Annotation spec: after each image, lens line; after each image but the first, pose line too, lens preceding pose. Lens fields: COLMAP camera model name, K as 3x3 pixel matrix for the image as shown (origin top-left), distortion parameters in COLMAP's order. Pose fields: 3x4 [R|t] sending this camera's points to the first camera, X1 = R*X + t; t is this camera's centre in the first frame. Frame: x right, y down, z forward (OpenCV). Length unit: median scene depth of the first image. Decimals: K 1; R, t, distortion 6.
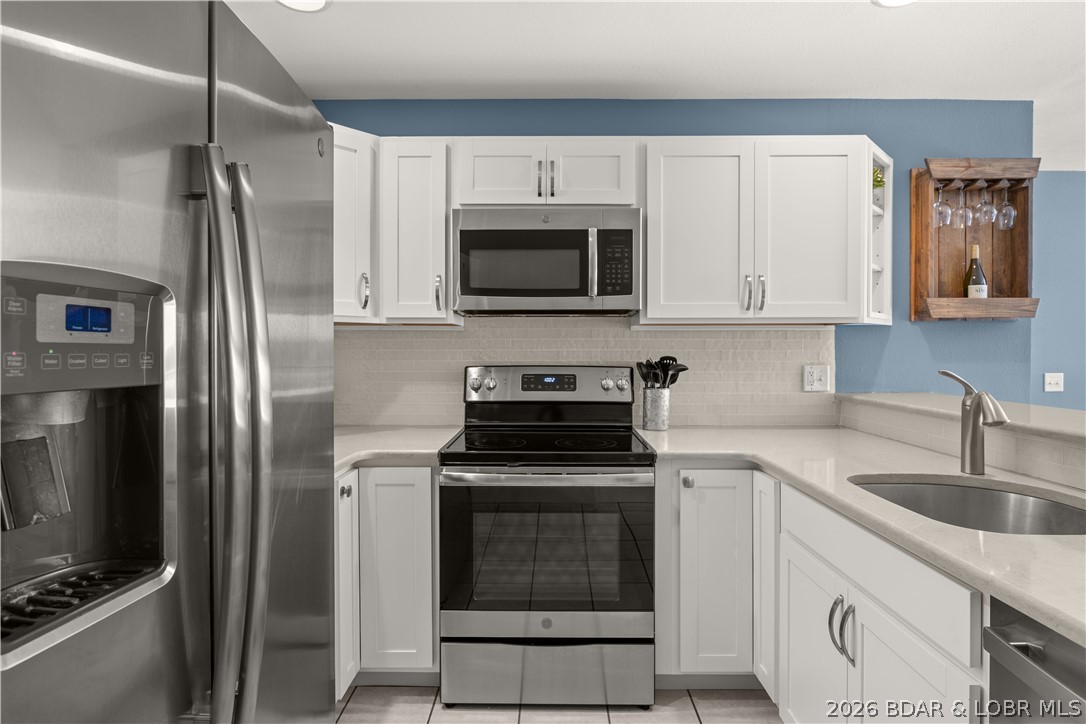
lens RADIAL K [[570.6, 0, 545.3], [0, 570.6, 352.7], [0, 0, 1]] dist [-0.018338, -0.000020]
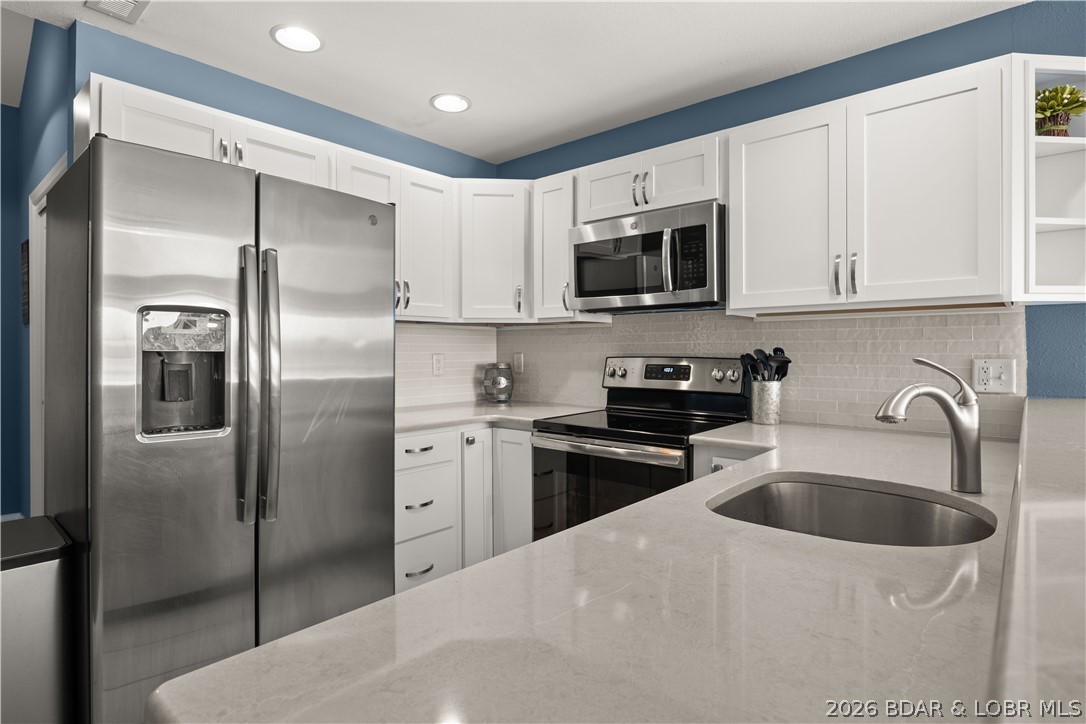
lens RADIAL K [[570.6, 0, 545.3], [0, 570.6, 352.7], [0, 0, 1]] dist [-0.018338, -0.000020]
pose [[0.758285, 0.001082, -0.651922, 0.584160], [-0.003303, 0.999992, -0.002182, 0.019564], [0.651914, 0.003809, 0.758283, 0.026909]]
